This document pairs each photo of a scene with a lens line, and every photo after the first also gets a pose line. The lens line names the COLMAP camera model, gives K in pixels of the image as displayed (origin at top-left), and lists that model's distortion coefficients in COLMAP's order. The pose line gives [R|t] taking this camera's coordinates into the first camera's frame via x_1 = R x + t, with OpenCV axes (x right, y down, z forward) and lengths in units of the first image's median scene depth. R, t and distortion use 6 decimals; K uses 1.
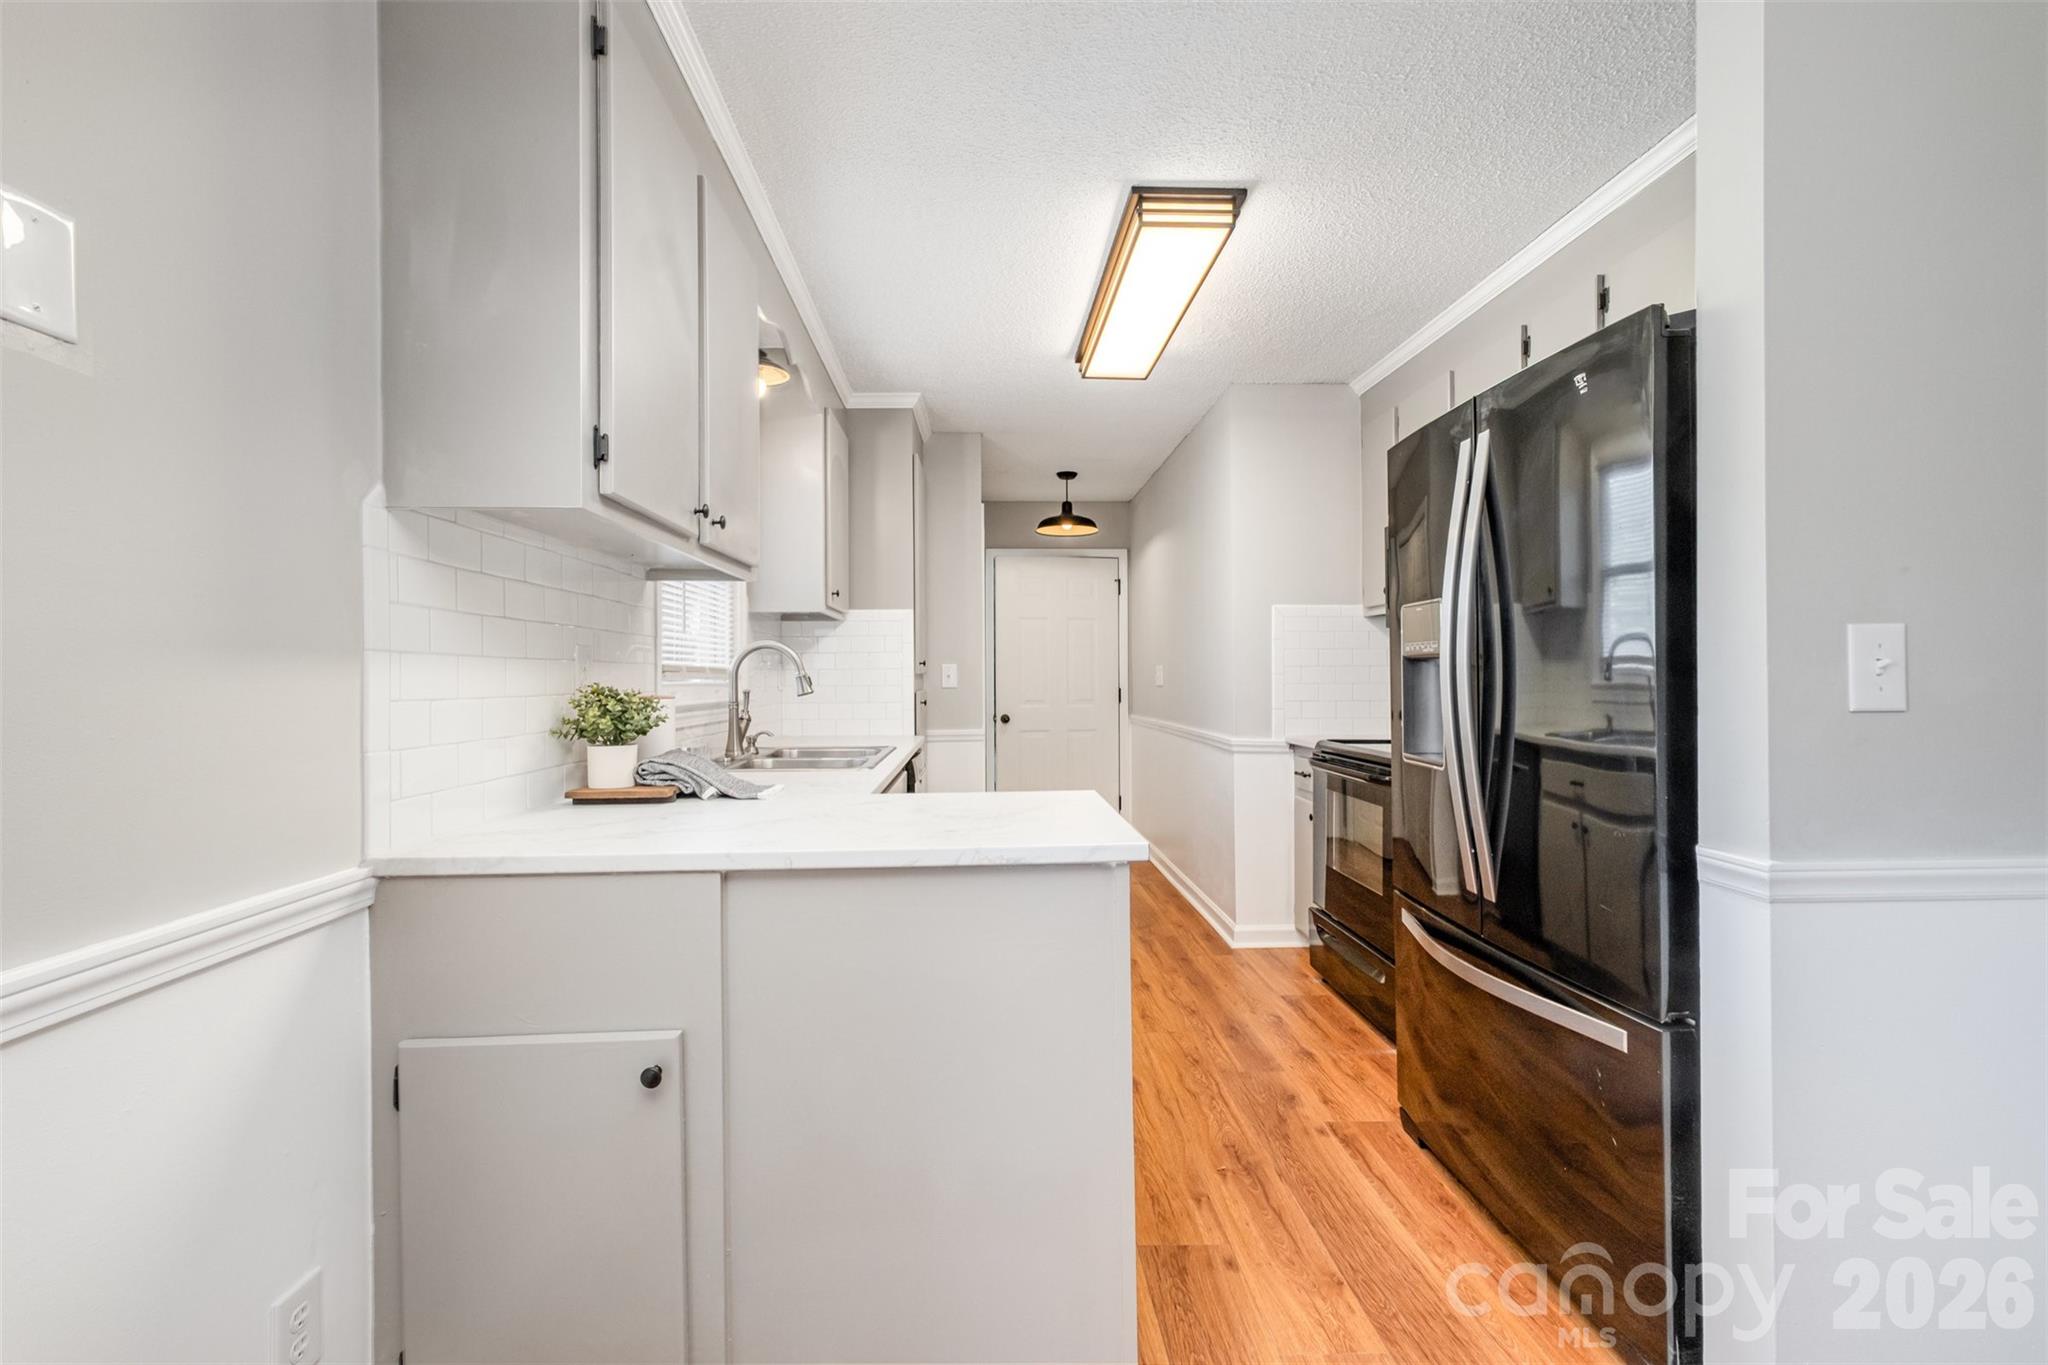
lens RADIAL K [[904.0, 0, 1027.1], [0, 904.0, 680.4], [0, 0, 1]] dist [-0.002266, 0.000691]
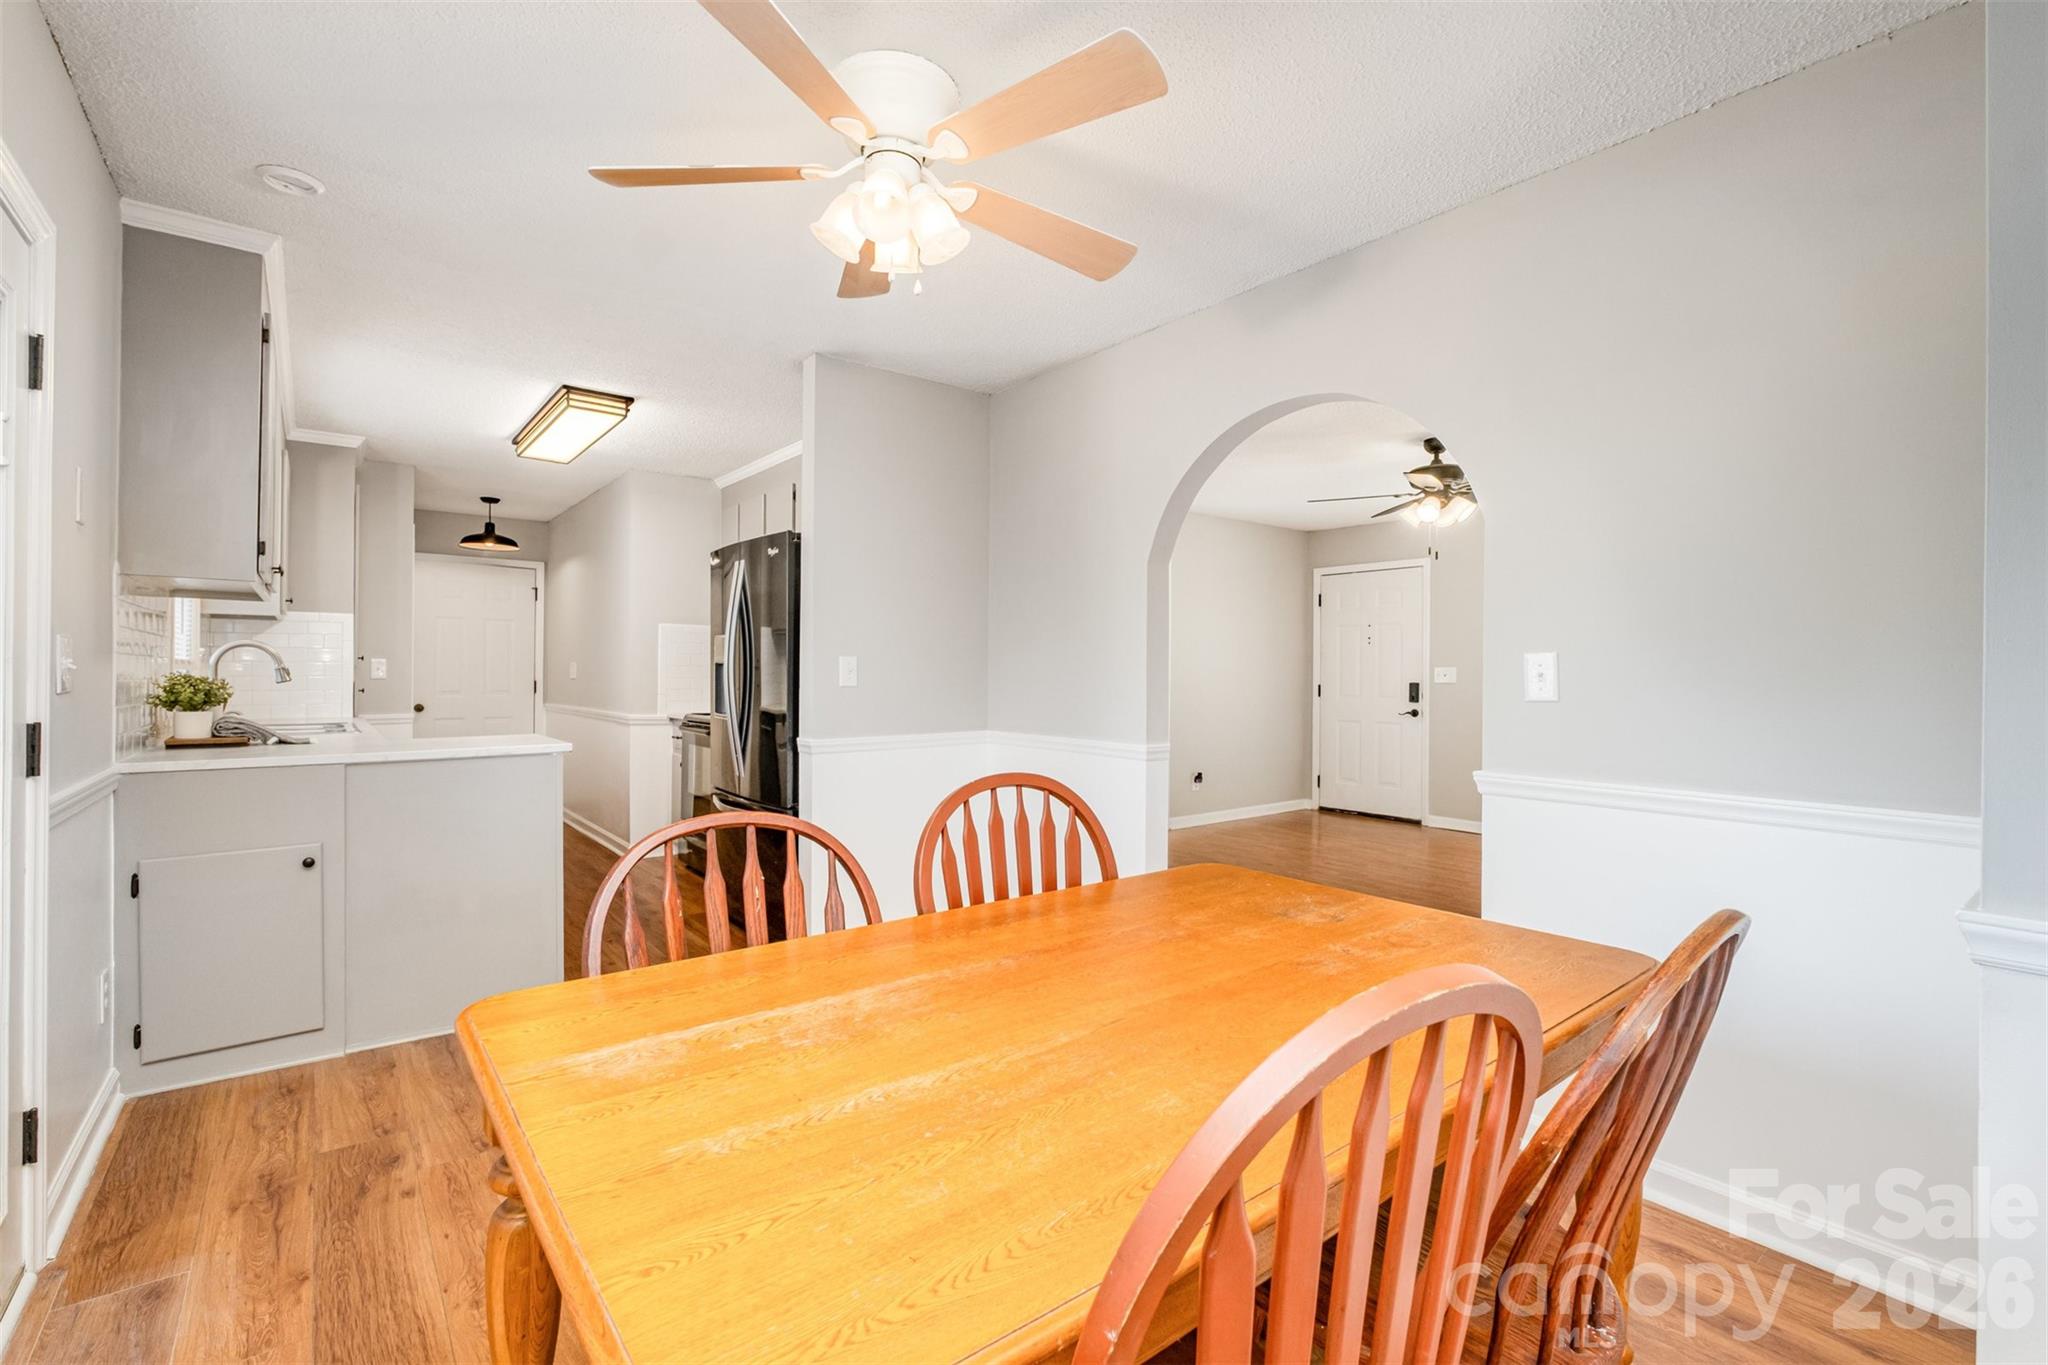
lens RADIAL K [[904.0, 0, 991.7], [0, 904.0, 671.5], [0, 0, 1]] dist [-0.002266, 0.000691]
pose [[0.834659, 0.013292, 0.550607, -0.097372], [-0.009934, 0.999909, -0.009080, 0.002270], [-0.550678, 0.002109, 0.834715, -0.602014]]
